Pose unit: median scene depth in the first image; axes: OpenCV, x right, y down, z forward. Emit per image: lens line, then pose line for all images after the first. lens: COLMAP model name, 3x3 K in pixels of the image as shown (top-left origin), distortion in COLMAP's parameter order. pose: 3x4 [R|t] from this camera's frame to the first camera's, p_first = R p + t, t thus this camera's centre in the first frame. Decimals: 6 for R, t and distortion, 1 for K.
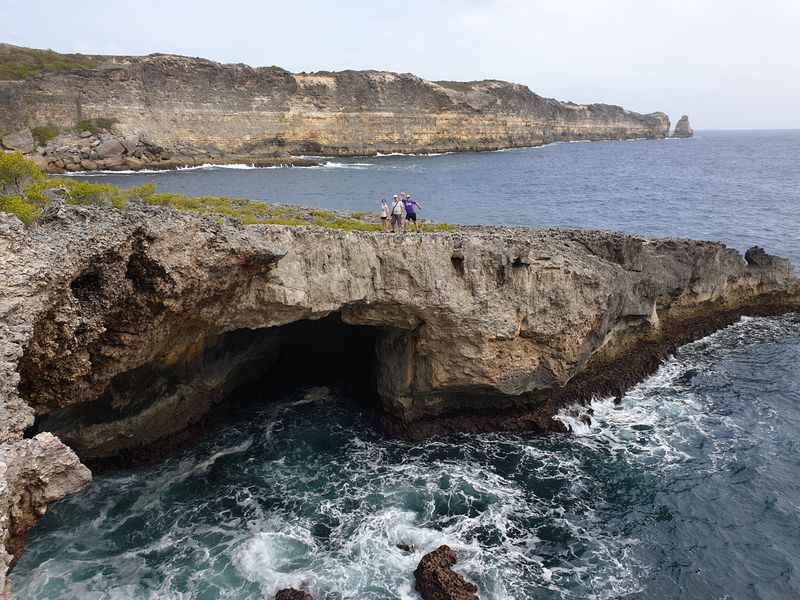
lens RADIAL K [[620.1, 0, 411.6], [0, 620.1, 295.7], [0, 0, 1]] dist [0.017105, -0.014155]
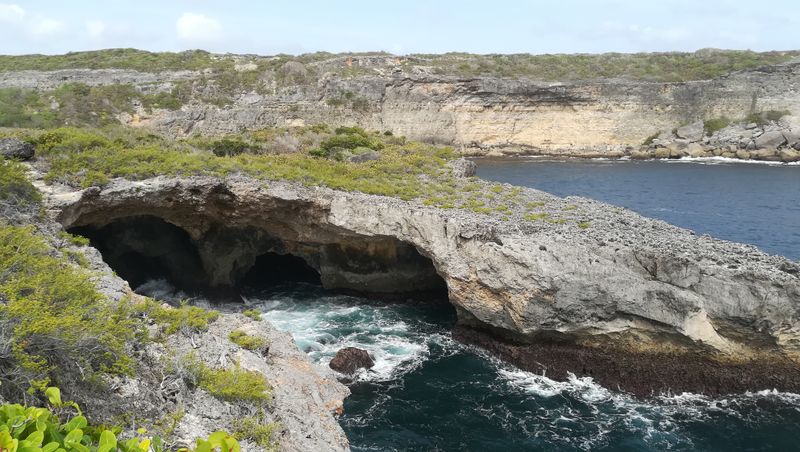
lens RADIAL K [[616.2, 0, 400.5], [0, 616.2, 226.9], [0, 0, 1]] dist [0.029329, -0.013418]
pose [[0.454720, 0.156930, -0.876700, 0.128030], [-0.227072, 0.972252, 0.056258, -0.010838], [0.861202, 0.173492, 0.477736, 0.001301]]
